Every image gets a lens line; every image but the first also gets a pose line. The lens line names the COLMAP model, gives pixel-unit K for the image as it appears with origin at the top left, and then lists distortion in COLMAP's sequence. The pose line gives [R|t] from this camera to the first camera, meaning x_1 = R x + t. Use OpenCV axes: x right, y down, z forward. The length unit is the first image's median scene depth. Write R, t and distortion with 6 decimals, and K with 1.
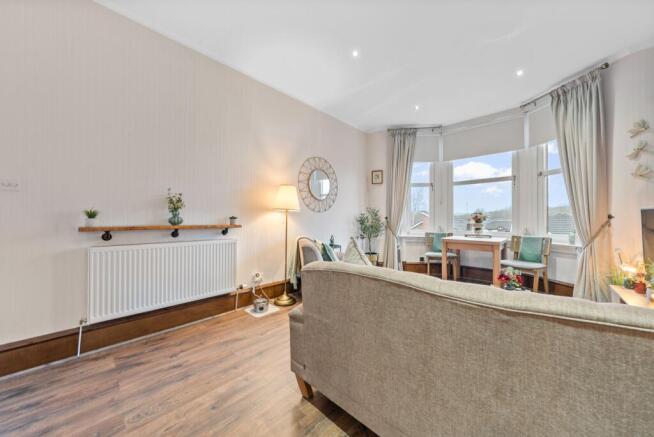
lens RADIAL K [[227.3, 0, 326.7], [0, 227.3, 218.9], [0, 0, 1]] dist [-0.002449, -0.000231]
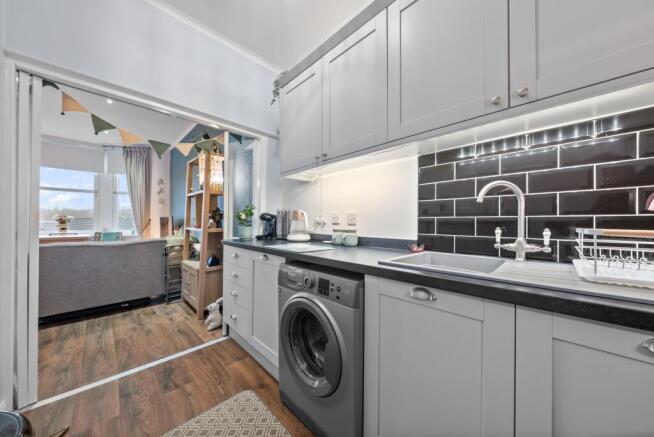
lens RADIAL K [[227.3, 0, 332.2], [0, 227.3, 220.6], [0, 0, 1]] dist [-0.002449, -0.000231]
pose [[-0.000081, 0.007790, 0.999970, -0.584316], [-0.006450, 0.999949, -0.007790, 0.000586], [-0.999979, -0.006450, -0.000031, -0.474590]]
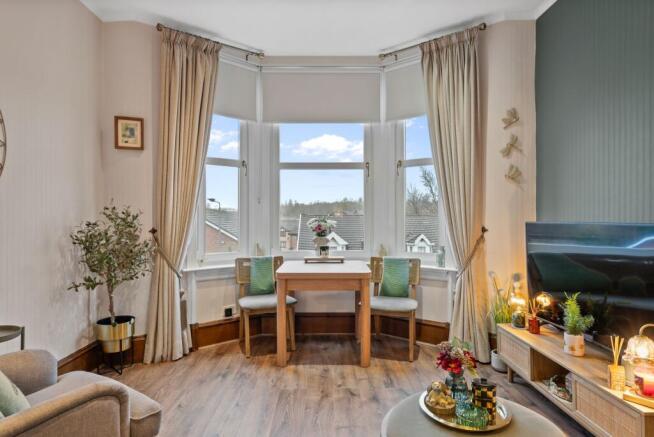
lens RADIAL K [[372.9, 0, 323.6], [0, 372.9, 219.9], [0, 0, 1]] dist [-0.012528, 0.000610]
pose [[0.715846, -0.007978, 0.698212, 0.002463], [0.003820, 0.999965, 0.007510, -0.036396], [-0.698247, -0.002709, 0.715851, 0.331396]]
